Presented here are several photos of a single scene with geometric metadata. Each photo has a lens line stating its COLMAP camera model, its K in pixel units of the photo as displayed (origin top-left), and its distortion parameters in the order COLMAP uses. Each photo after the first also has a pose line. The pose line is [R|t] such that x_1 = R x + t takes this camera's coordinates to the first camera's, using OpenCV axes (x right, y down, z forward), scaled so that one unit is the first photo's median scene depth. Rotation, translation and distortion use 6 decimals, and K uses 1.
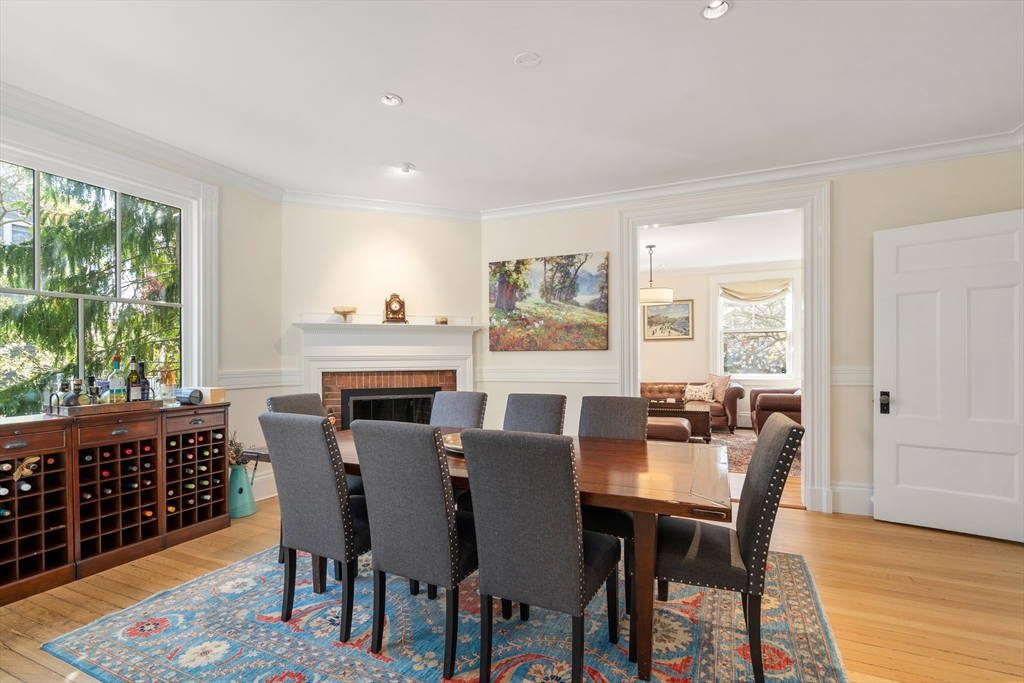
lens RADIAL K [[464.9, 0, 504.5], [0, 464.9, 342.4], [0, 0, 1]] dist [-0.002211, -0.000802]
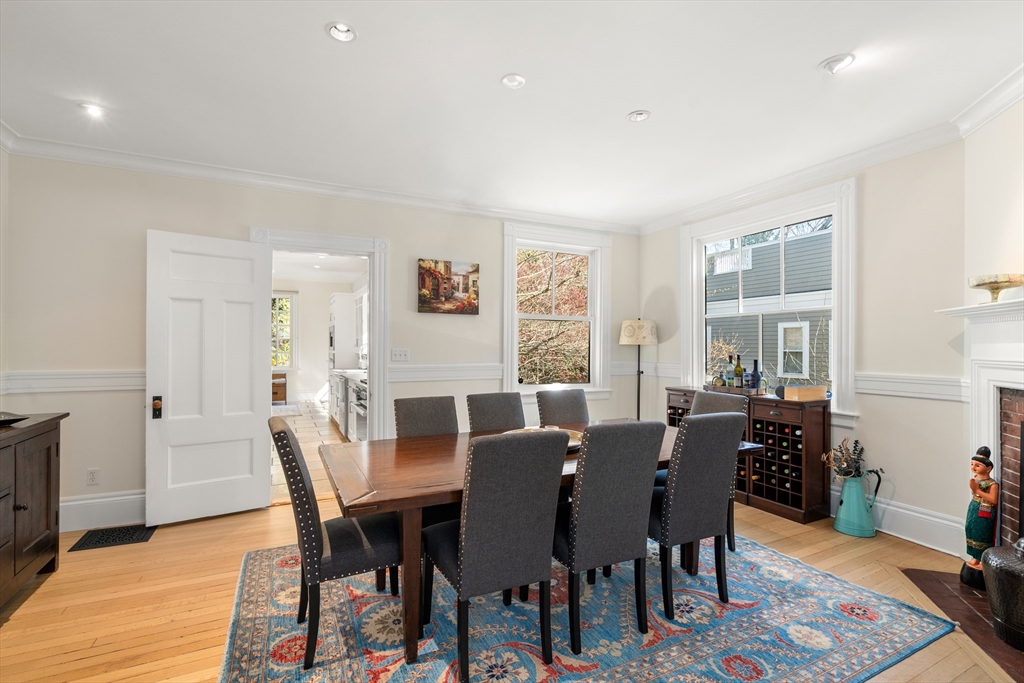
lens RADIAL K [[464.9, 0, 504.5], [0, 464.9, 342.4], [0, 0, 1]] dist [-0.002211, -0.000802]
pose [[-0.631227, -0.003022, -0.775593, 0.932194], [0.019459, 0.999616, -0.019732, 0.012320], [0.775354, -0.027548, -0.630925, 1.771111]]
